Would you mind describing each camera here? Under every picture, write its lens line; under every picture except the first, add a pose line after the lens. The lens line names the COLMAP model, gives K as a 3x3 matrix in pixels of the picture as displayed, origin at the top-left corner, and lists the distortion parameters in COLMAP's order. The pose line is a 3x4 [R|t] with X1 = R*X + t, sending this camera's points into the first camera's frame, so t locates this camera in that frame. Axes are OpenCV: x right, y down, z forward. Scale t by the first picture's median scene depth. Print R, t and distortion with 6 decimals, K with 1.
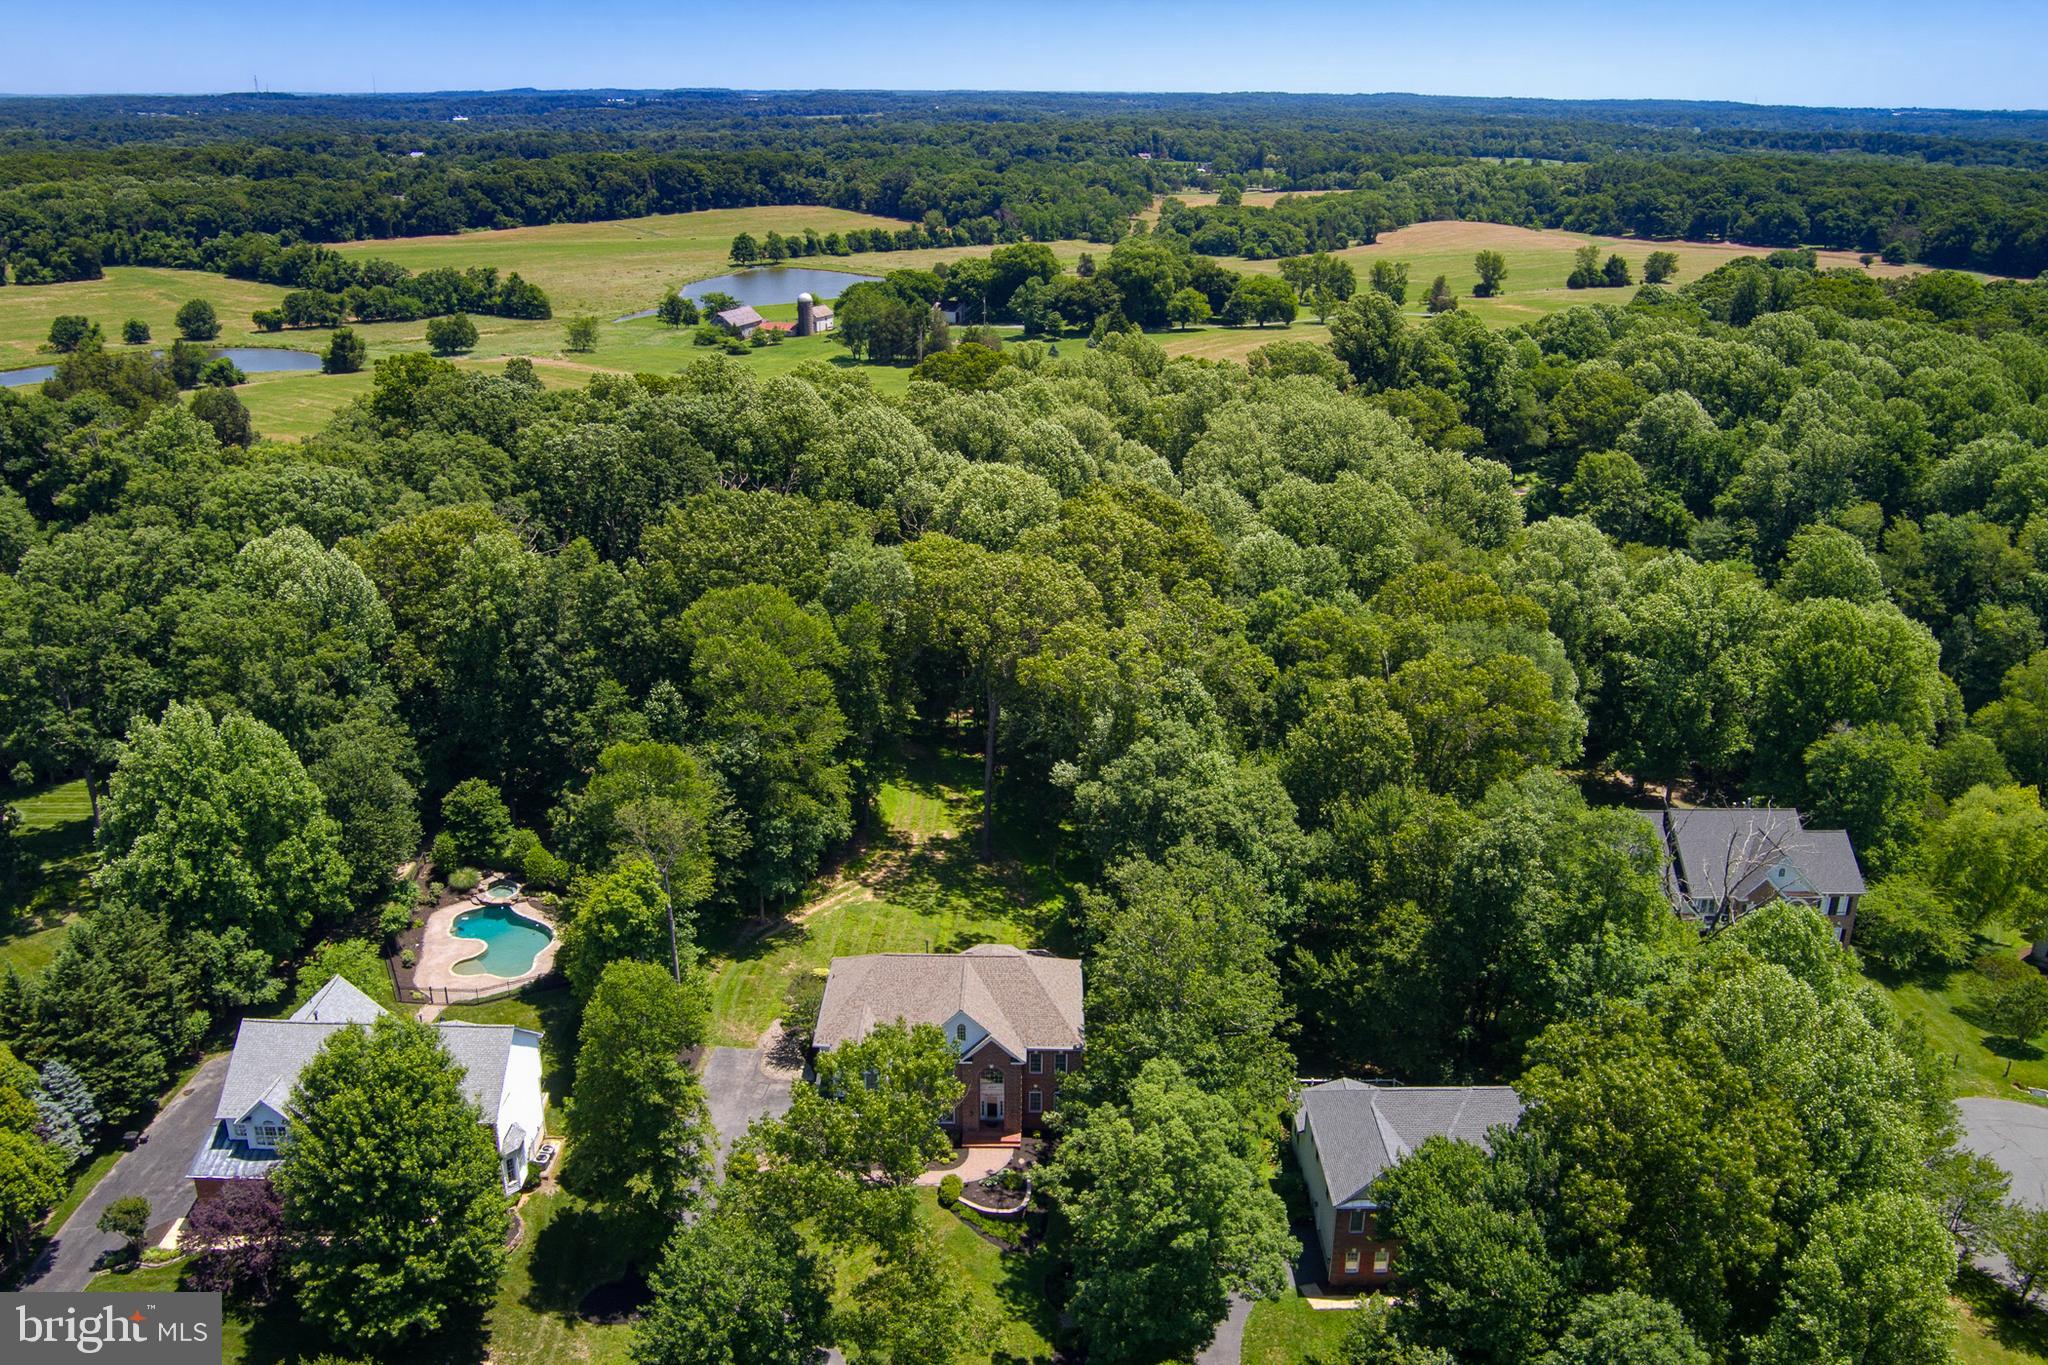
lens RADIAL K [[1629.2, 0, 1029.0], [0, 1629.2, 682.5], [0, 0, 1]] dist [-0.078054, 0.045424]
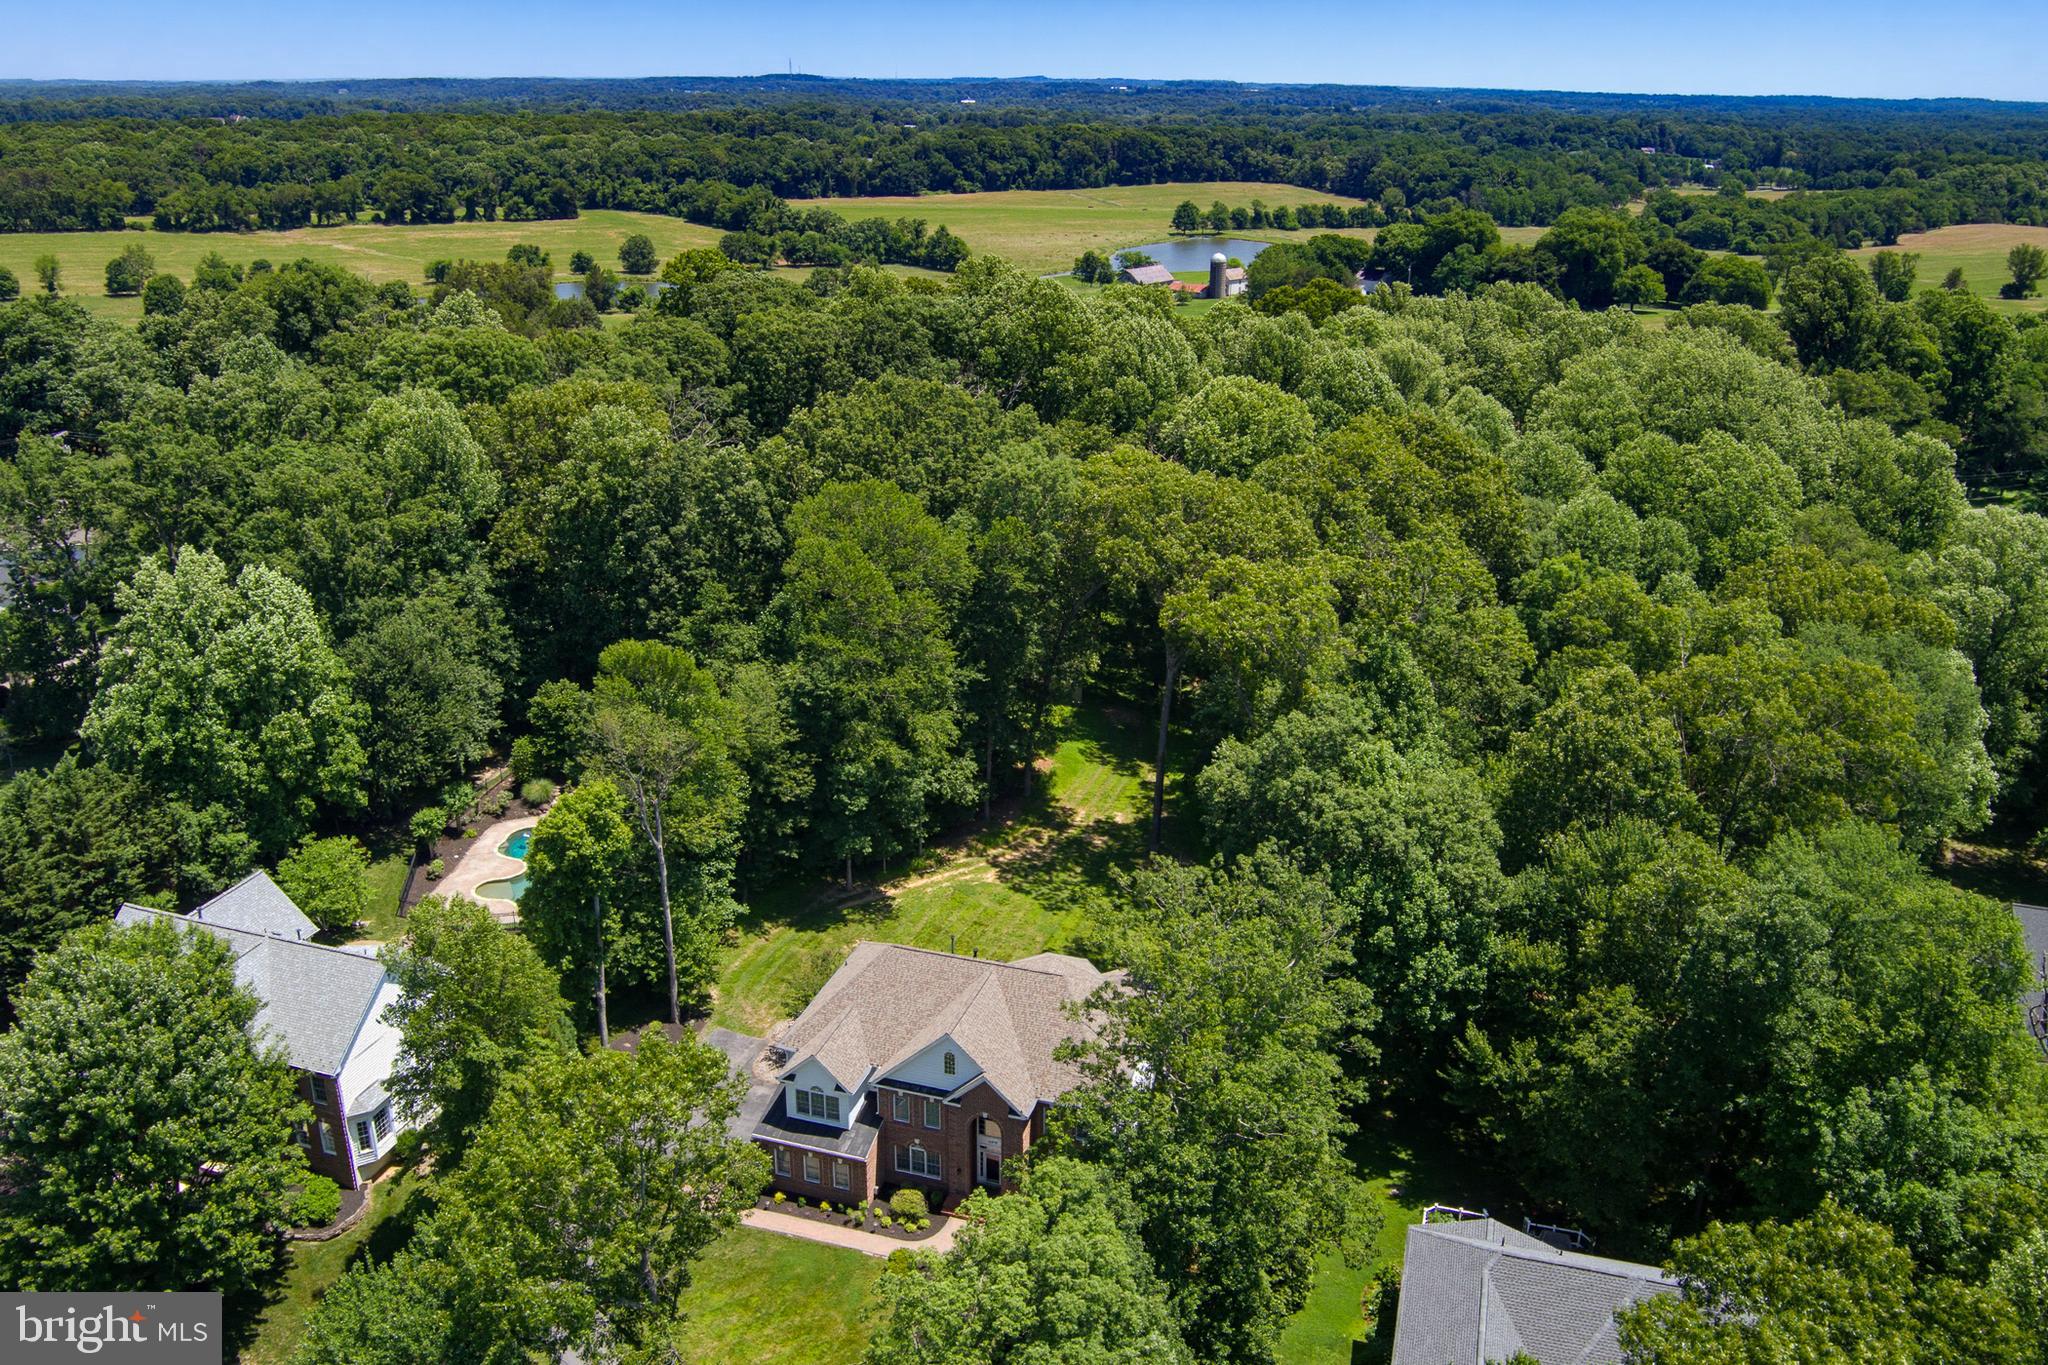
lens RADIAL K [[1629.2, 0, 1025.8], [0, 1629.2, 676.0], [0, 0, 1]] dist [-0.078054, 0.045424]
pose [[0.955837, 0.107407, -0.273566, 0.131337], [-0.108150, 0.994057, 0.012407, 0.018429], [0.273273, 0.017727, 0.961773, 0.212925]]
